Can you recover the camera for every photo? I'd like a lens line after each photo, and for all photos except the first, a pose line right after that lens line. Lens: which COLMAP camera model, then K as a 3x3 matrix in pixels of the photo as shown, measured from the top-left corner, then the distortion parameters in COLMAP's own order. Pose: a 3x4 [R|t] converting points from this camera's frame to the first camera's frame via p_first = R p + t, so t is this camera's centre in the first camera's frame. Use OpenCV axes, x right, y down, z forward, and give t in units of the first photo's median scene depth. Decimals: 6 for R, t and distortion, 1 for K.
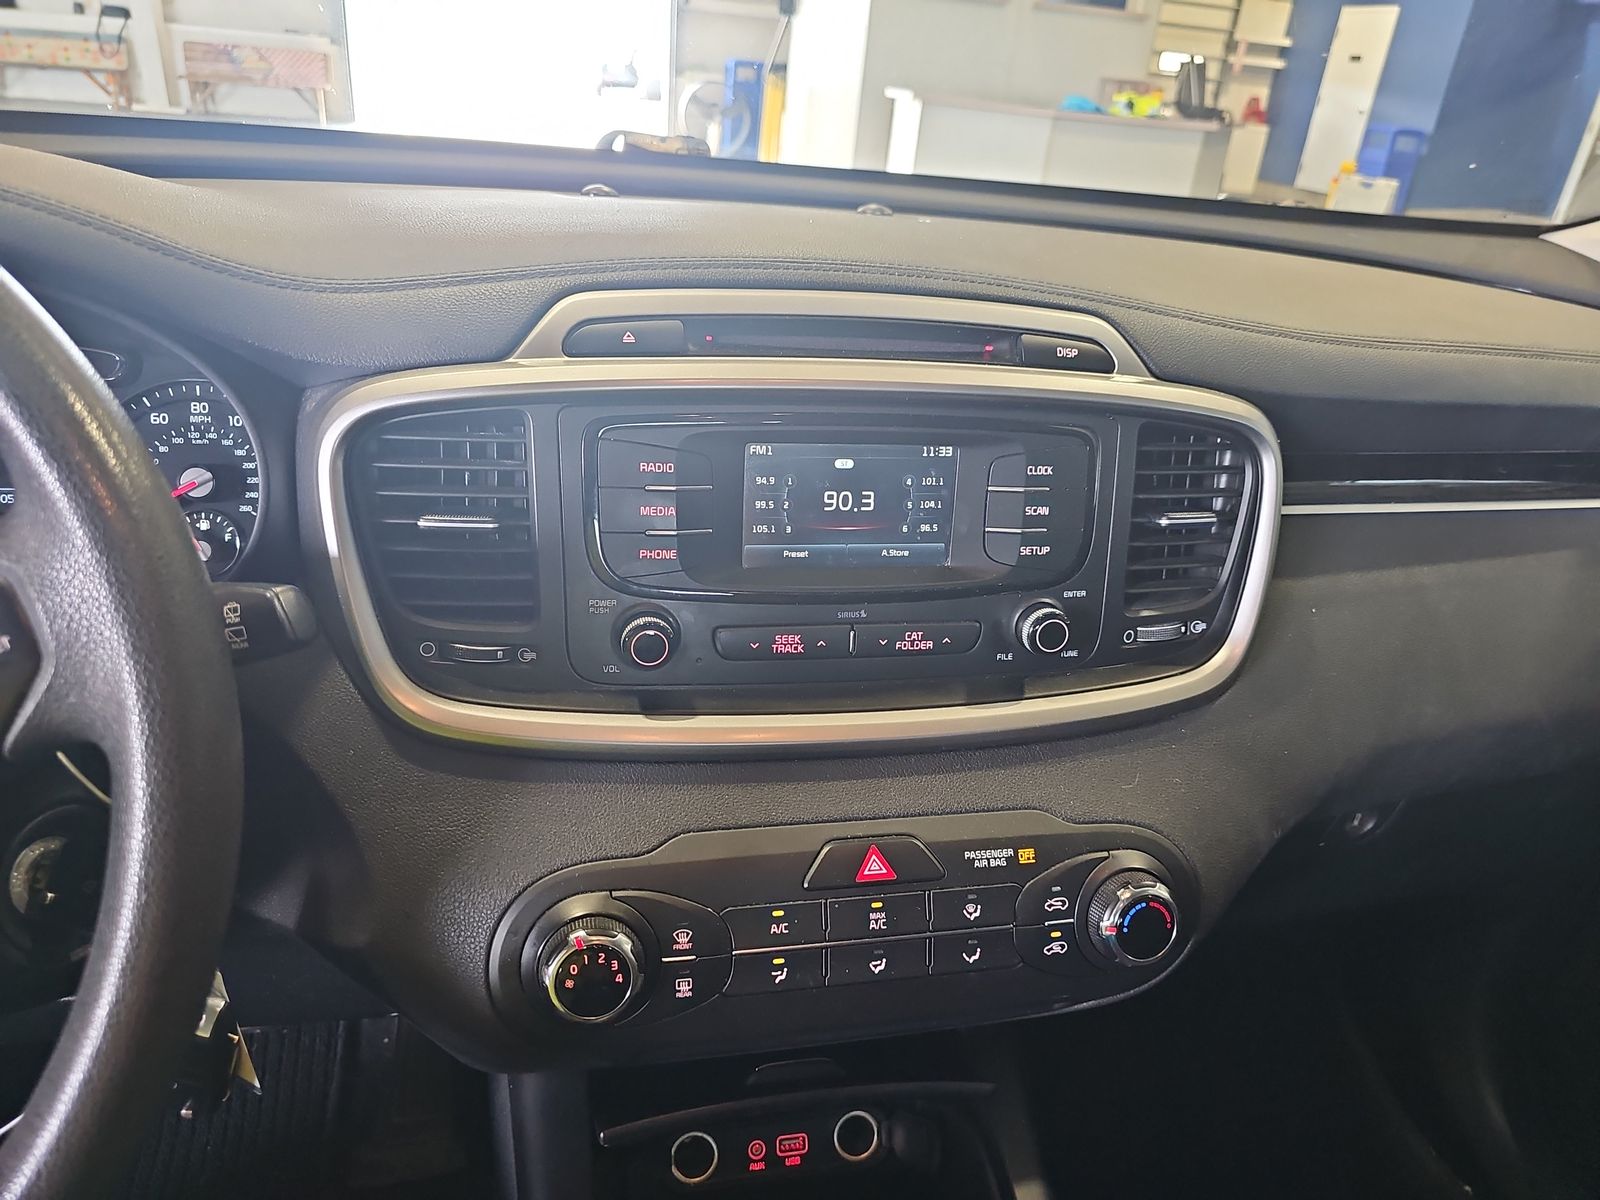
lens RADIAL K [[1095.5, 0, 797.0], [0, 1095.5, 644.0], [0, 0, 1]] dist [0.026359, -0.008155]
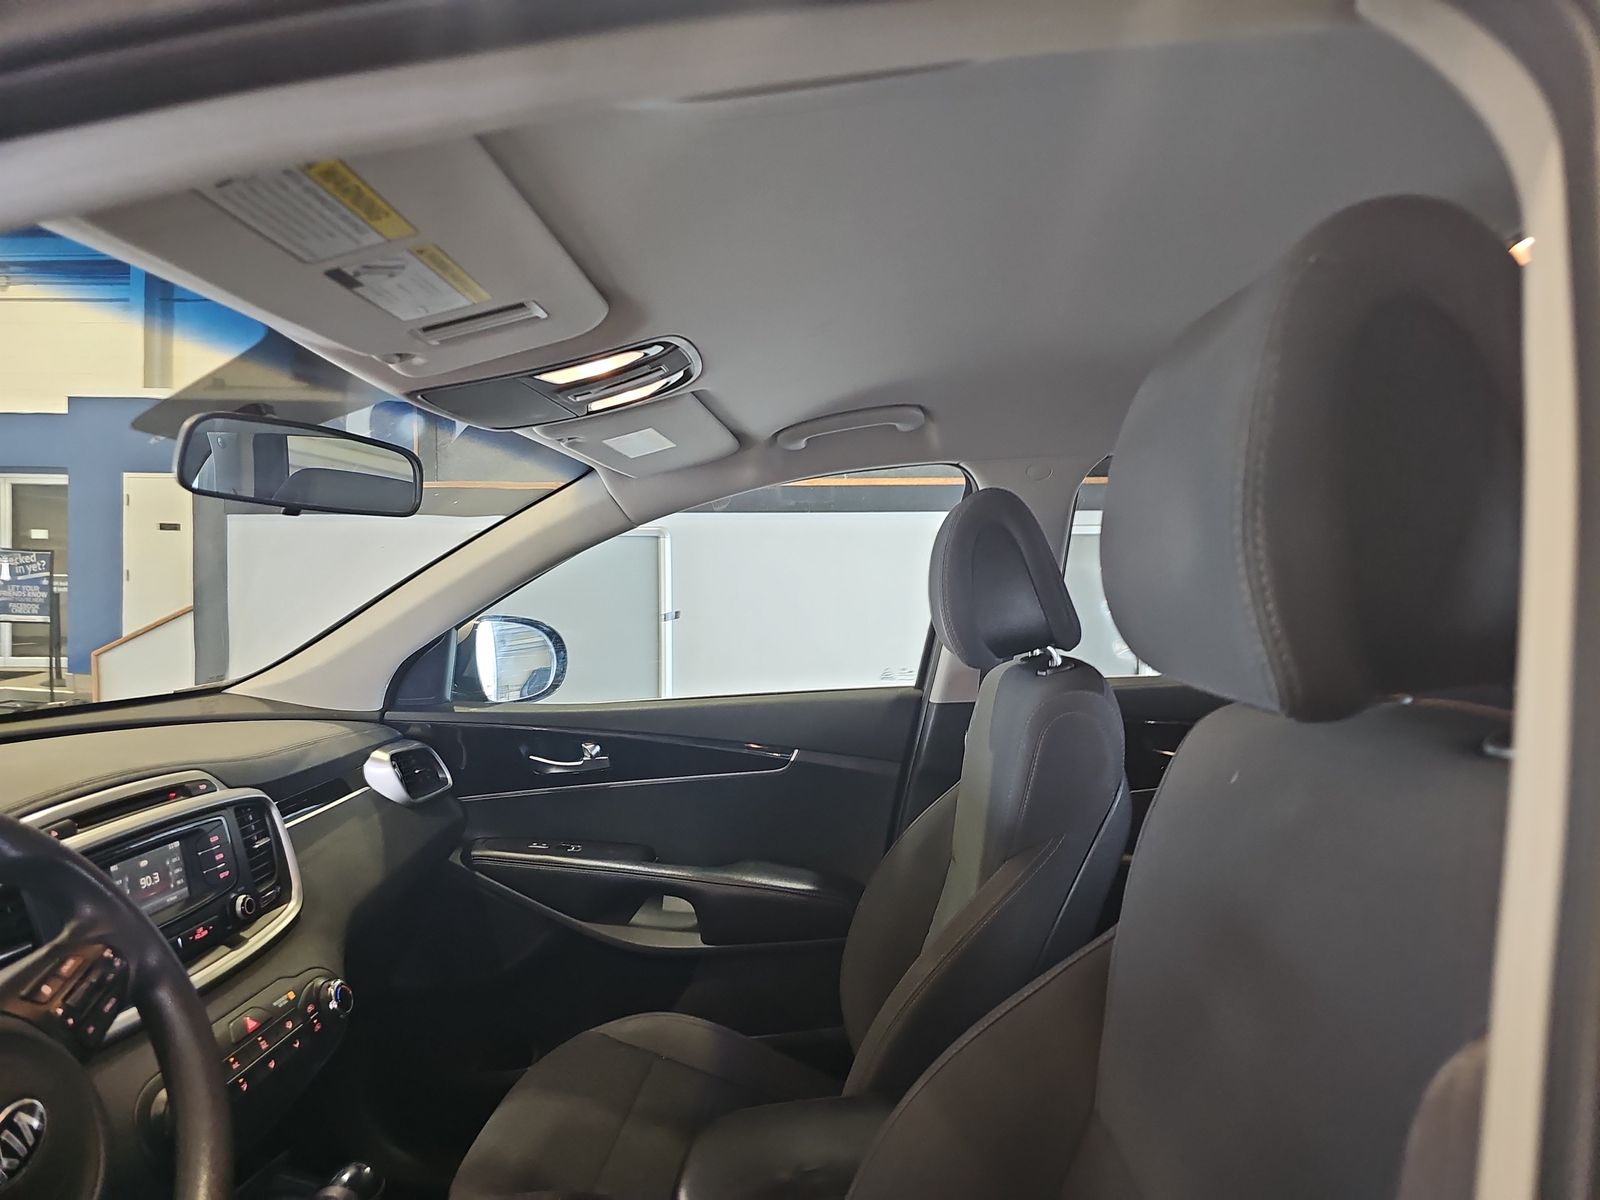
lens RADIAL K [[1095.5, 0, 799.6], [0, 1095.5, 593.7], [0, 0, 1]] dist [0.026359, -0.008155]
pose [[0.286491, -0.092615, 0.953596, -1.491982], [0.446188, 0.893691, -0.047253, 0.029681], [-0.847843, 0.439021, 0.297358, -0.858984]]
